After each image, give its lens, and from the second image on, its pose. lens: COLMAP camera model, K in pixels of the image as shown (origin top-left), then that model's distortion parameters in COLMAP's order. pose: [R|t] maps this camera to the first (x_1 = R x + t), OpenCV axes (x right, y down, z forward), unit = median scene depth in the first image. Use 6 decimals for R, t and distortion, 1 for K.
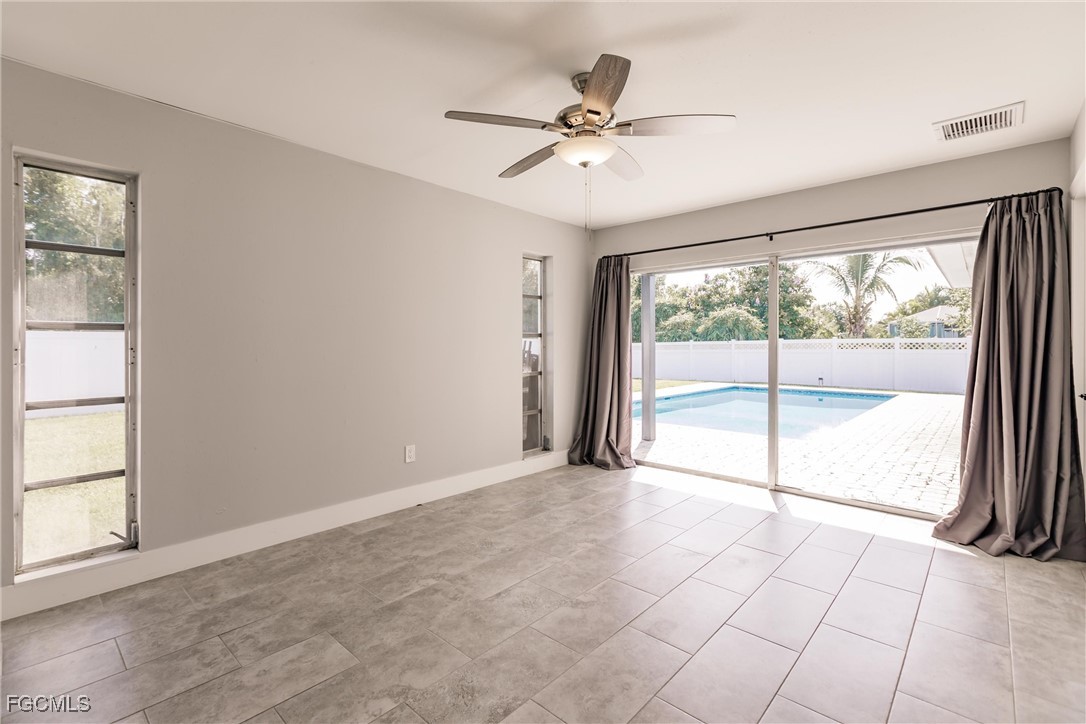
lens RADIAL K [[492.6, 0, 536.7], [0, 492.6, 344.1], [0, 0, 1]] dist [0.001524, 0.000087]
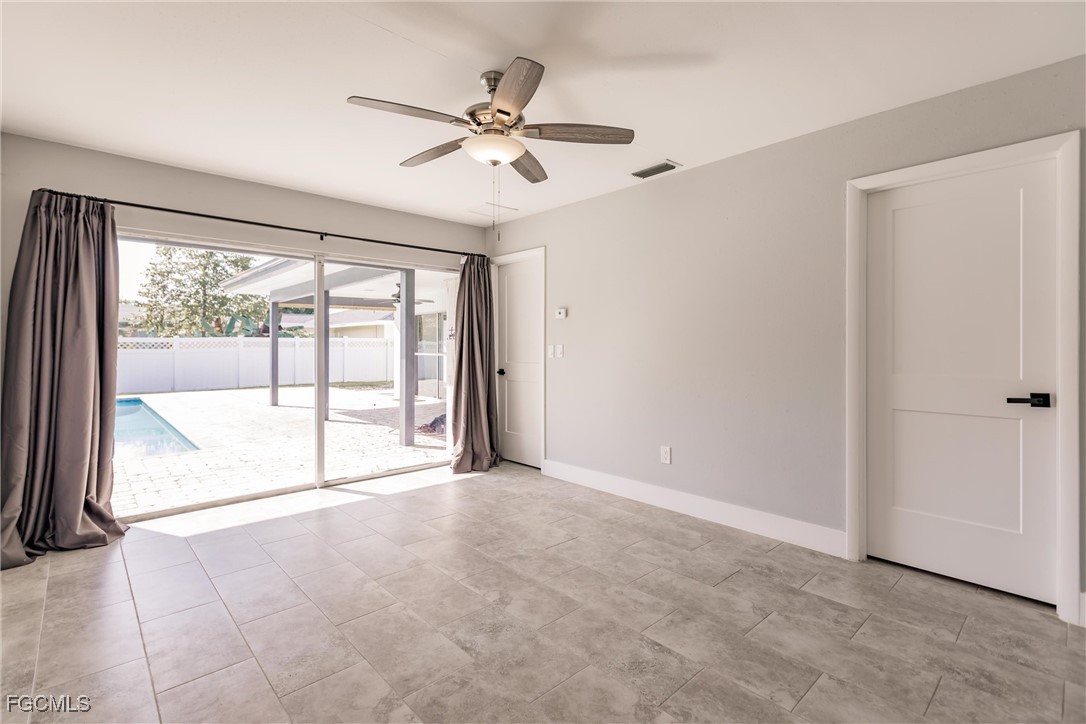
lens RADIAL K [[506.0, 0, 547.4], [0, 506.0, 347.3], [0, 0, 1]] dist [0.001715, 0.000117]
pose [[0.066181, -0.002133, 0.997805, -0.704286], [-0.004502, 0.999987, 0.002436, 0.004830], [-0.997798, -0.004653, 0.066170, 0.632312]]
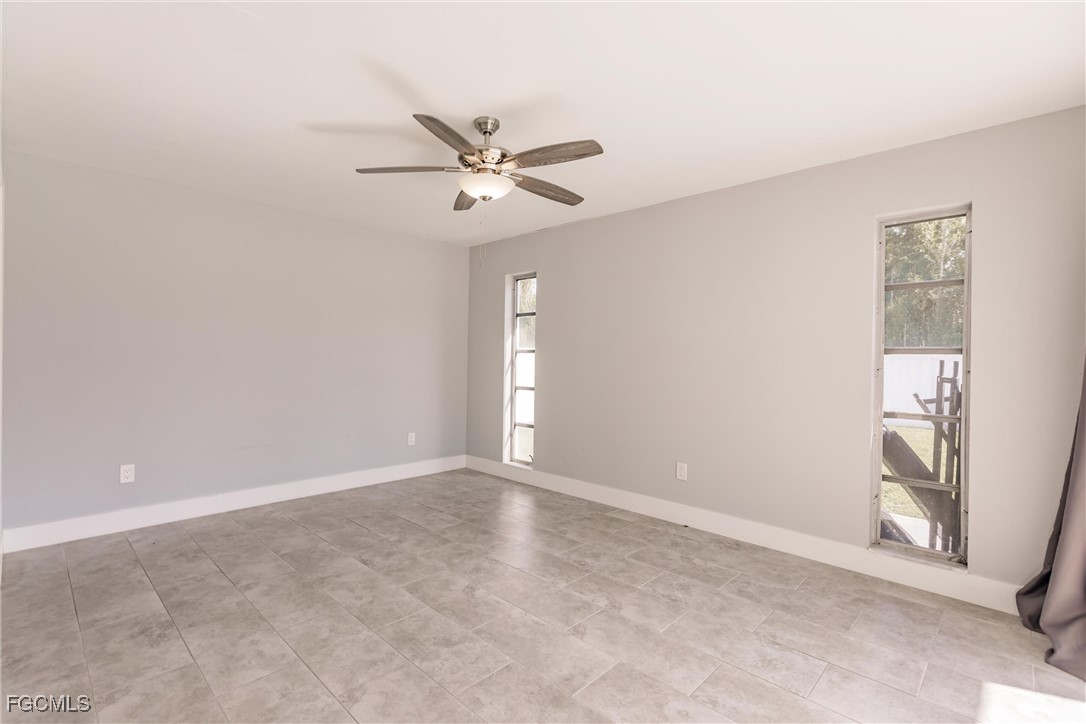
lens RADIAL K [[492.6, 0, 536.7], [0, 492.6, 344.1], [0, 0, 1]] dist [0.001524, 0.000087]
pose [[-0.021909, -0.029970, -0.999311, 0.925553], [-0.012196, 0.999484, -0.029708, -0.004140], [0.999686, 0.011537, -0.022263, 0.877243]]
